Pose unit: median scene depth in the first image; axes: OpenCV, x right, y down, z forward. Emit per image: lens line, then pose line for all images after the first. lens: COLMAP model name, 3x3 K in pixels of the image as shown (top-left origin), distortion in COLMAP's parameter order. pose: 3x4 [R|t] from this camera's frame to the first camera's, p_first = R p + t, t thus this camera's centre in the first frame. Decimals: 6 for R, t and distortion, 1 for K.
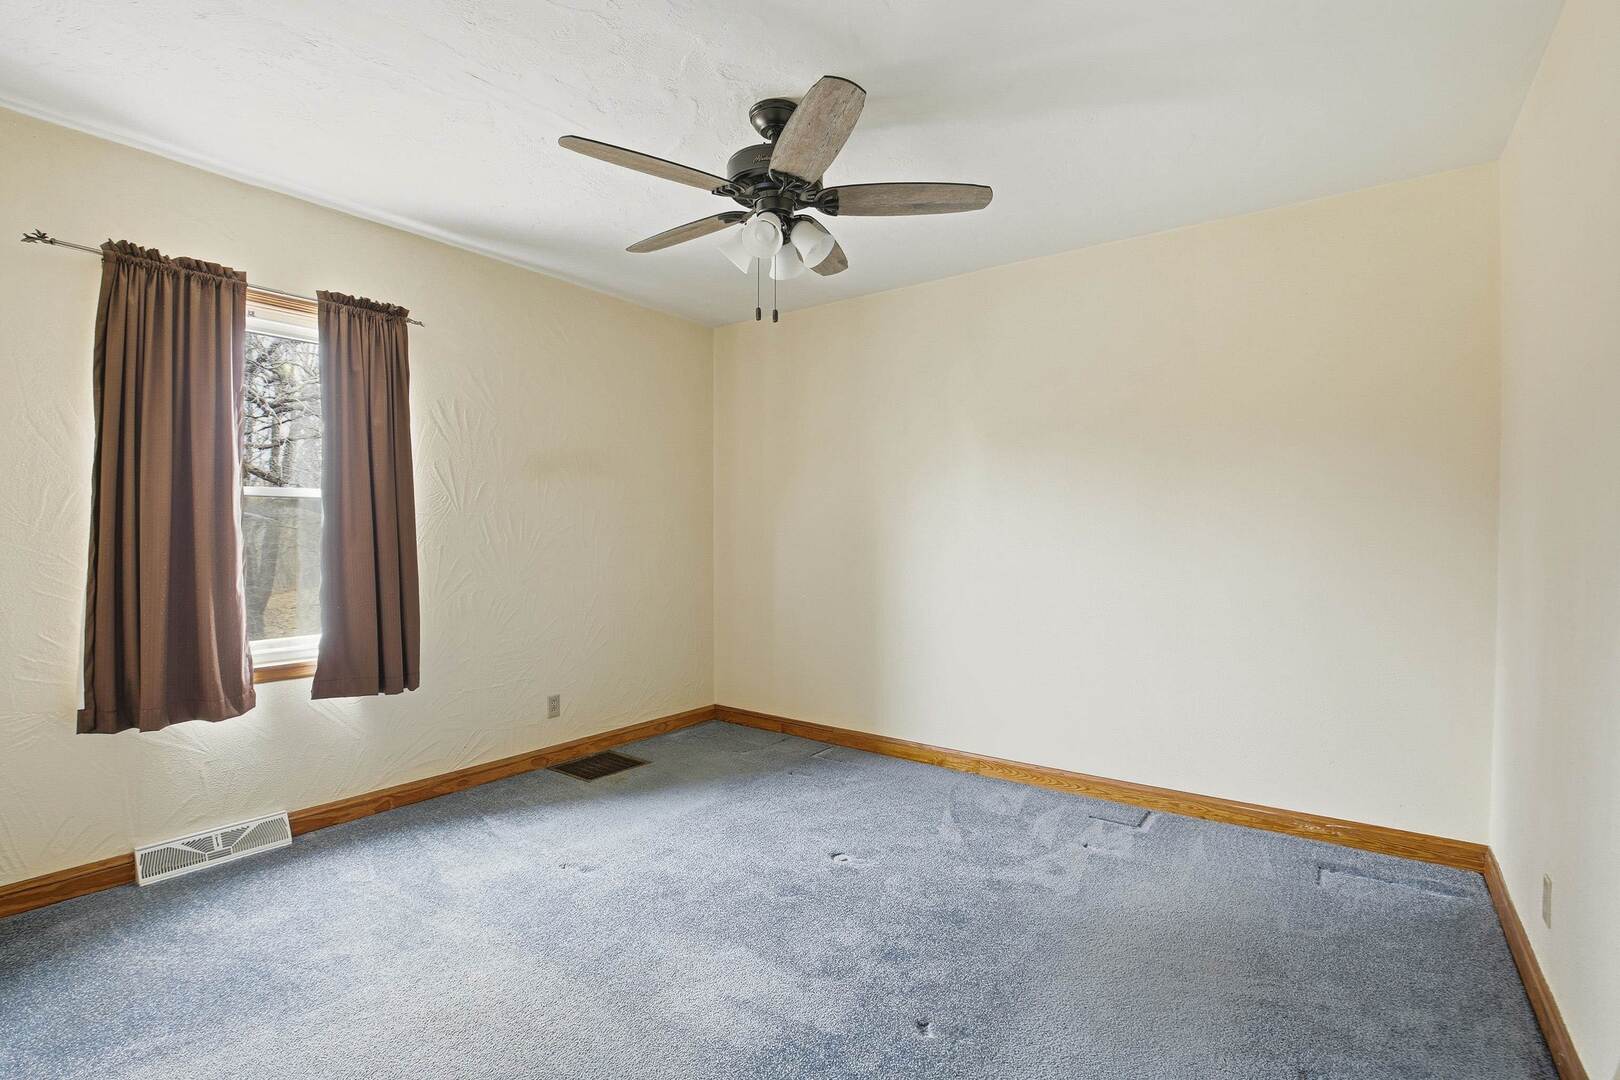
lens RADIAL K [[744.2, 0, 796.5], [0, 744.2, 537.3], [0, 0, 1]] dist [-0.022069, 0.000230]
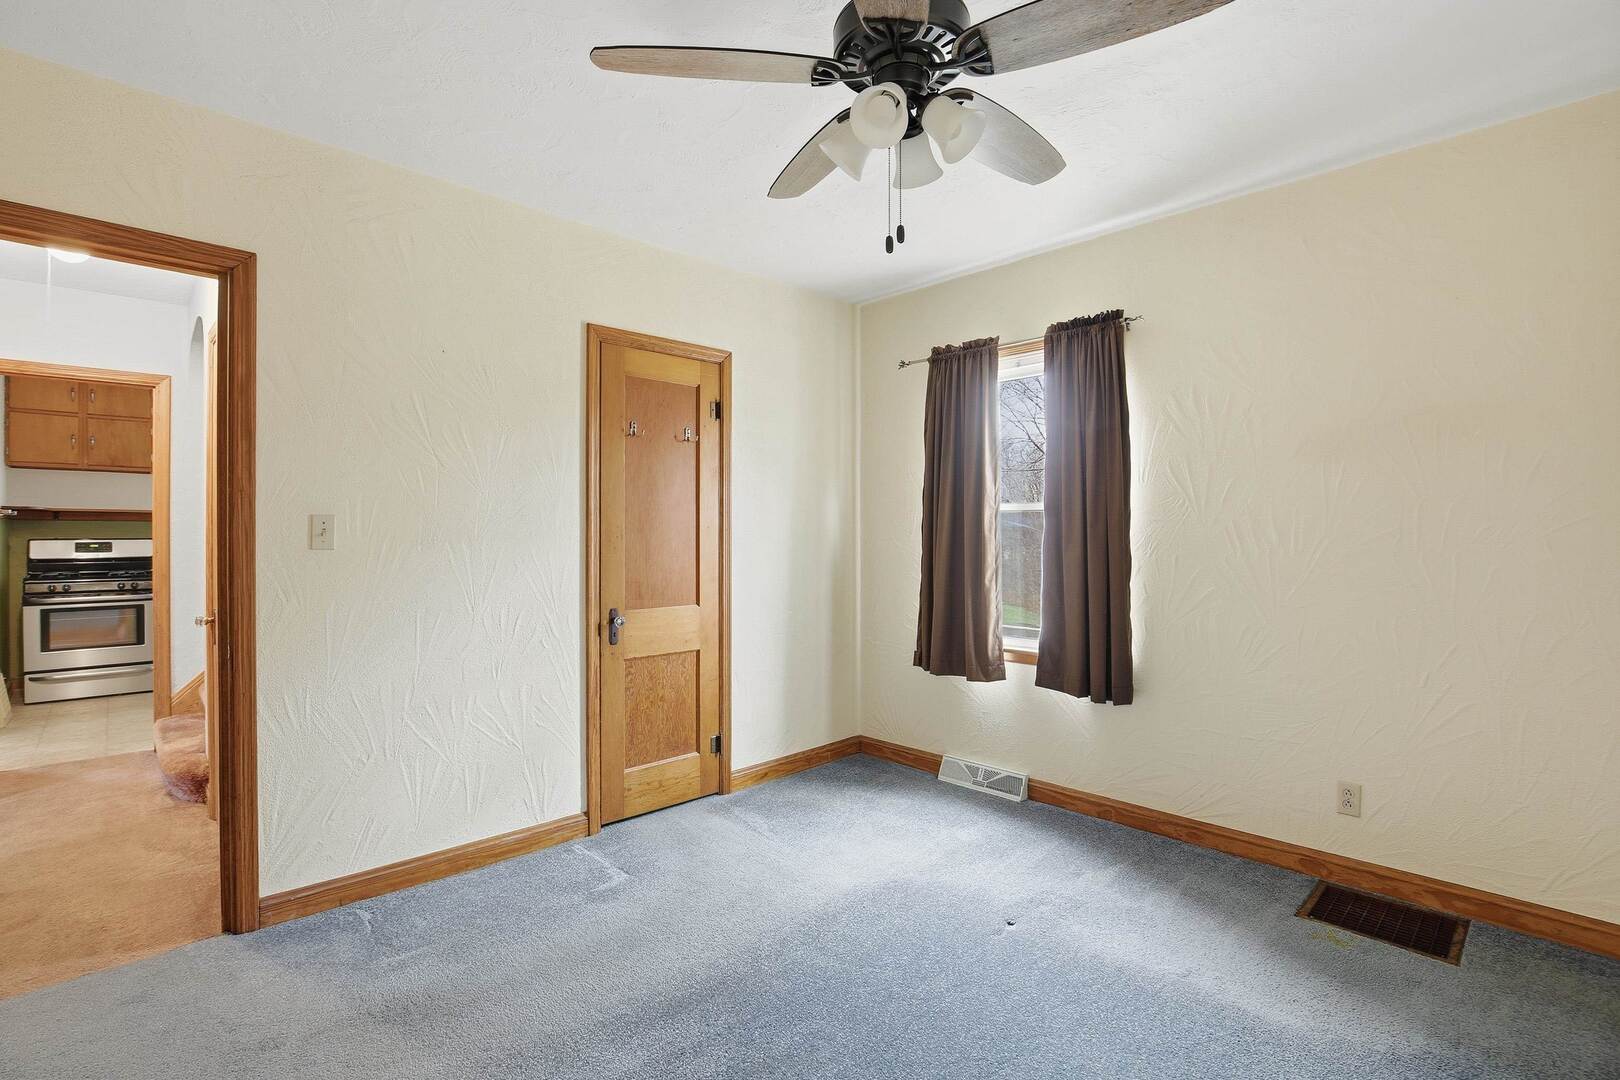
lens RADIAL K [[744.2, 0, 796.5], [0, 744.2, 537.3], [0, 0, 1]] dist [-0.022069, 0.000230]
pose [[-0.147089, -0.002142, -0.989121, 0.542353], [-0.011560, 0.999933, -0.000447, -0.006674], [0.989056, 0.011368, -0.147103, 0.797861]]
